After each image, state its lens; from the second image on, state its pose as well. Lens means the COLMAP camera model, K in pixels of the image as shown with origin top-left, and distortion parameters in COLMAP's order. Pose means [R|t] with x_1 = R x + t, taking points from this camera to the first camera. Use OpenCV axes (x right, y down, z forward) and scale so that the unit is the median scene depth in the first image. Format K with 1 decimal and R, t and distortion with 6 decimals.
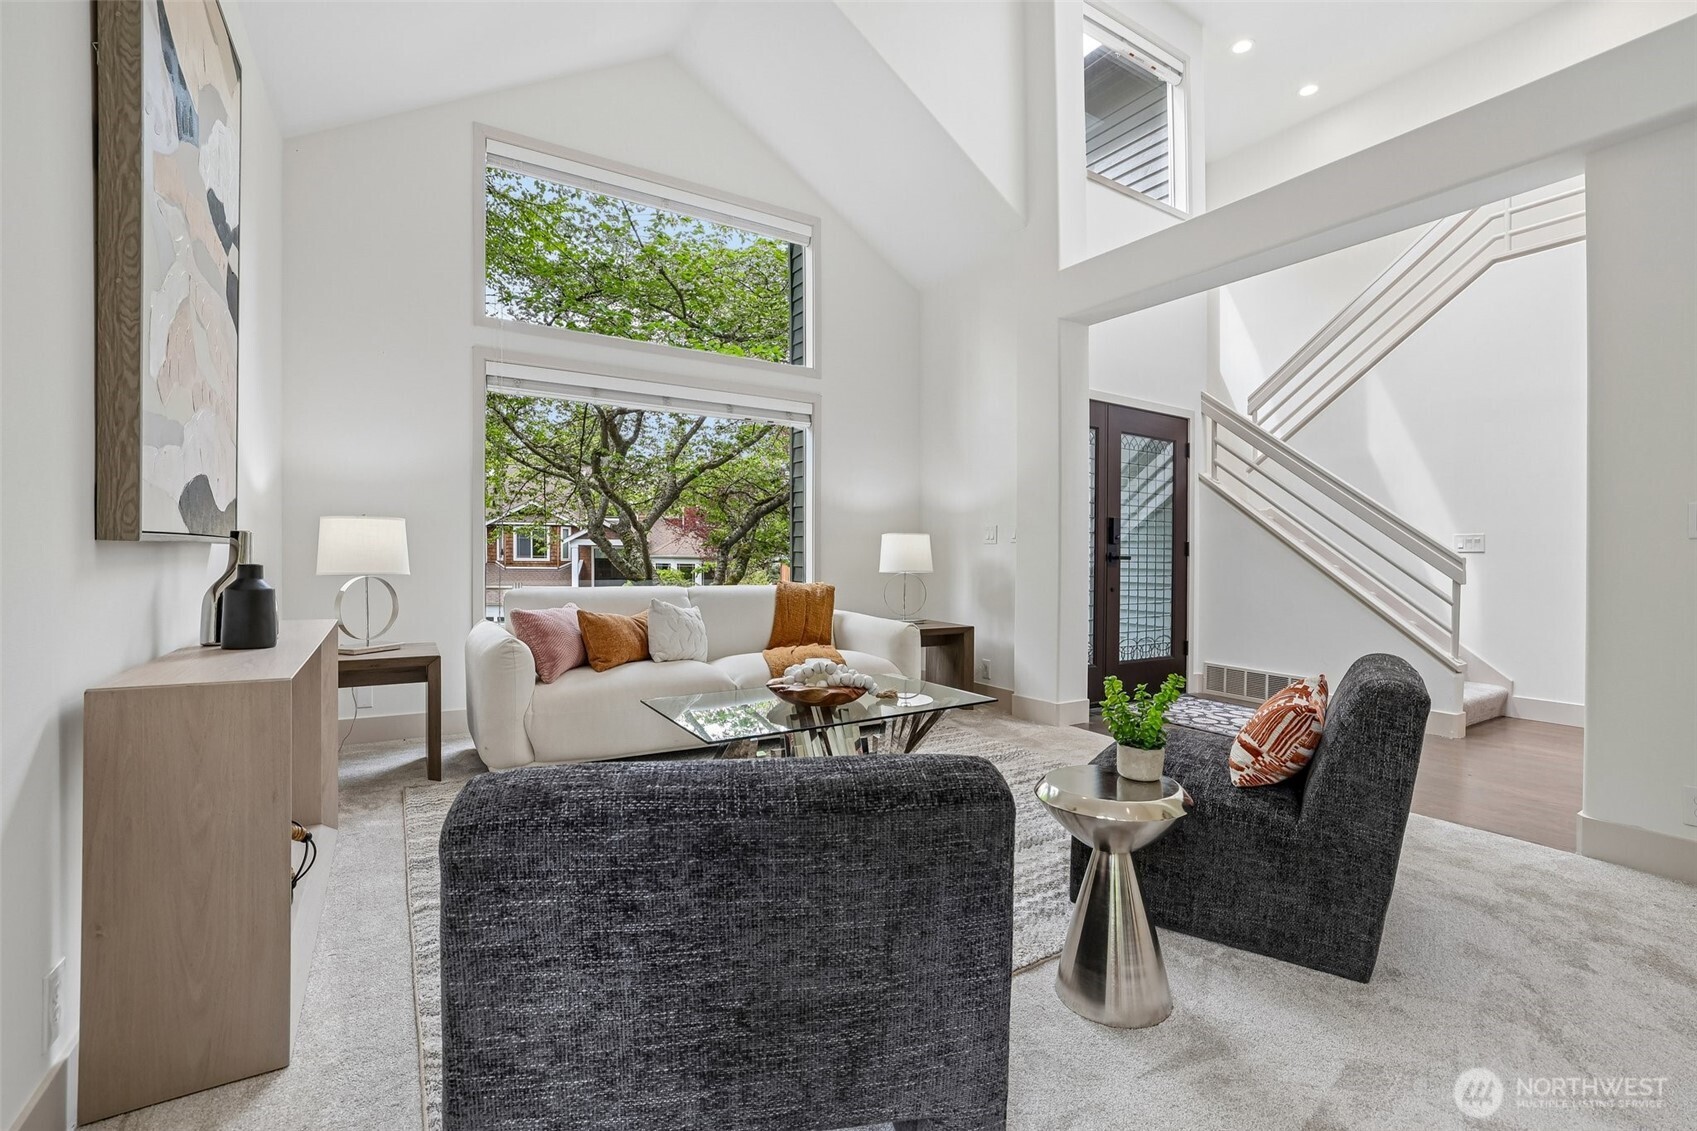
lens RADIAL K [[721.5, 0, 852.3], [0, 721.5, 560.8], [0, 0, 1]] dist [-0.024782, 0.002545]
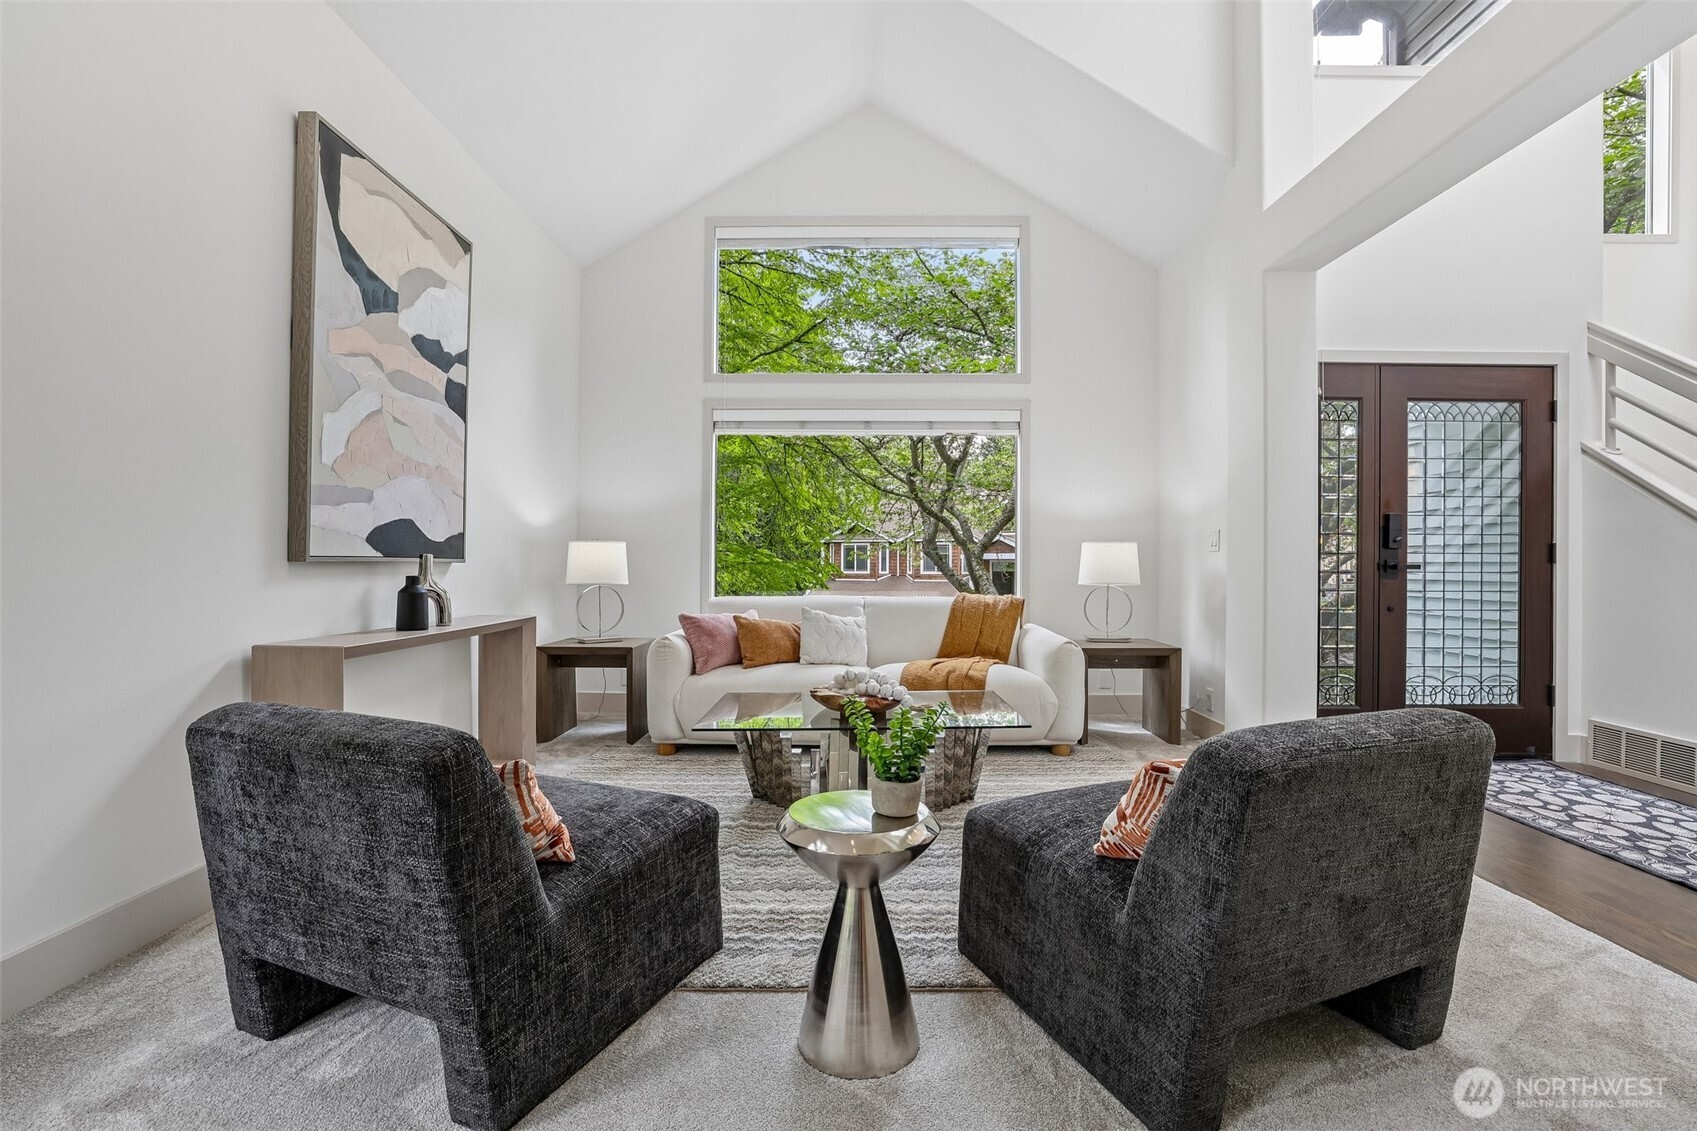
lens RADIAL K [[721.5, 0, 856.1], [0, 721.5, 572.2], [0, 0, 1]] dist [-0.024782, 0.002545]
pose [[0.848607, -0.004345, -0.529006, 0.287165], [0.003306, 0.999990, -0.002910, 0.001551], [0.529013, 0.000721, 0.848613, 0.071650]]
